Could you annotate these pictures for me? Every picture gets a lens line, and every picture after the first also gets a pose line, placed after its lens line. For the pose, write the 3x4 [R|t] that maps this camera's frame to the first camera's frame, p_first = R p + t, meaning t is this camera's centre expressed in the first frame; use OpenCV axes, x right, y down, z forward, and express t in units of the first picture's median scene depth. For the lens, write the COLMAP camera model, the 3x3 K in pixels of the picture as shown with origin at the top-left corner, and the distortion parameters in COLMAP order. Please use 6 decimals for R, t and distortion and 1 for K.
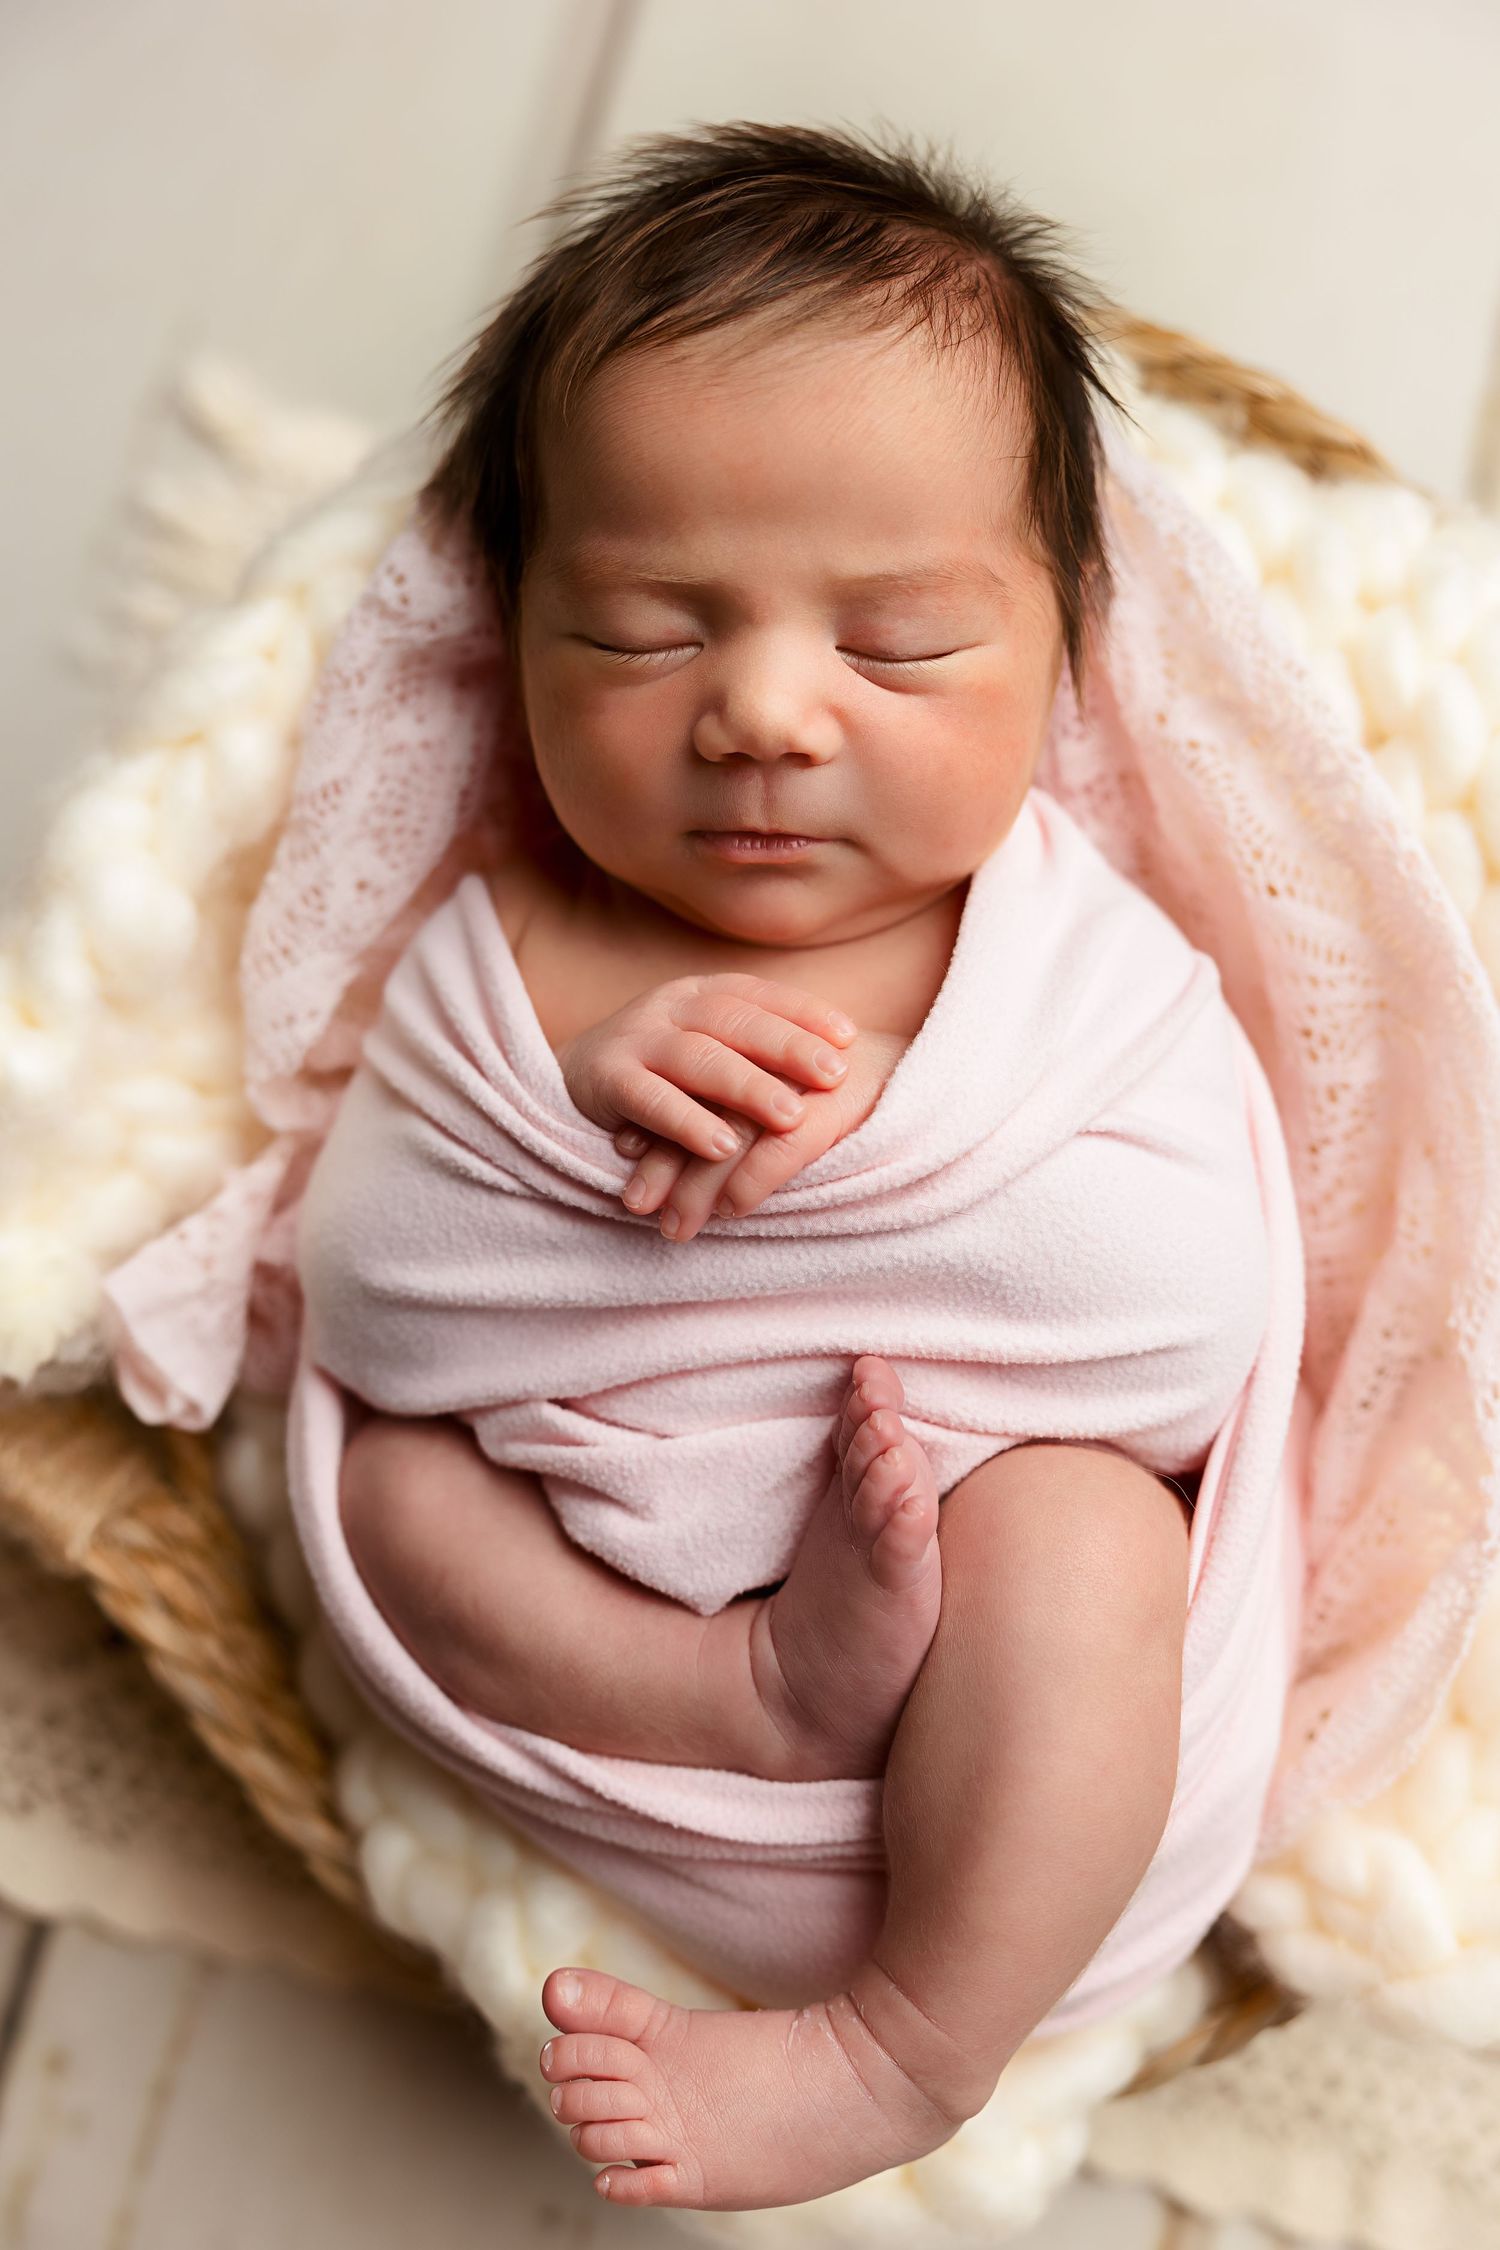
lens RADIAL K [[2359.9, 0, 750.0], [0, 2359.9, 1125.0], [0, 0, 1]] dist [-0.042106, 0.011251]
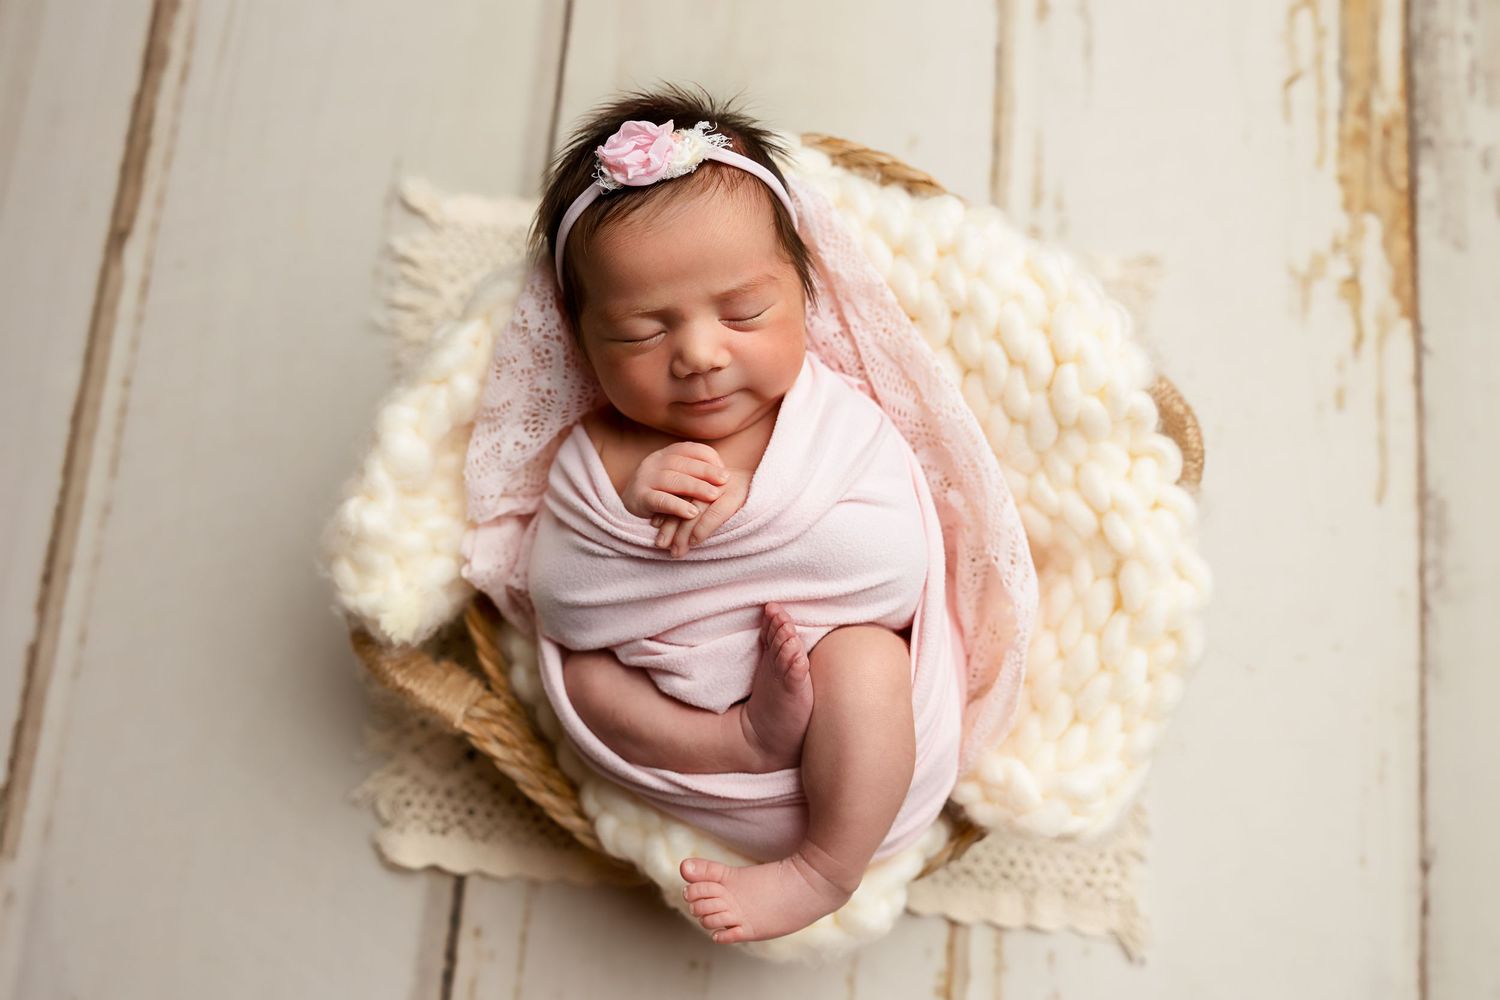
lens RADIAL K [[1244.9, 0, 714.9], [0, 1244.9, 547.6], [0, 0, 1]] dist [-0.009142, 0.012221]
pose [[0.988976, -0.147954, -0.005999, 0.007655], [0.147881, 0.984791, 0.091207, -0.081030], [-0.007587, -0.091088, 0.995814, -0.280367]]
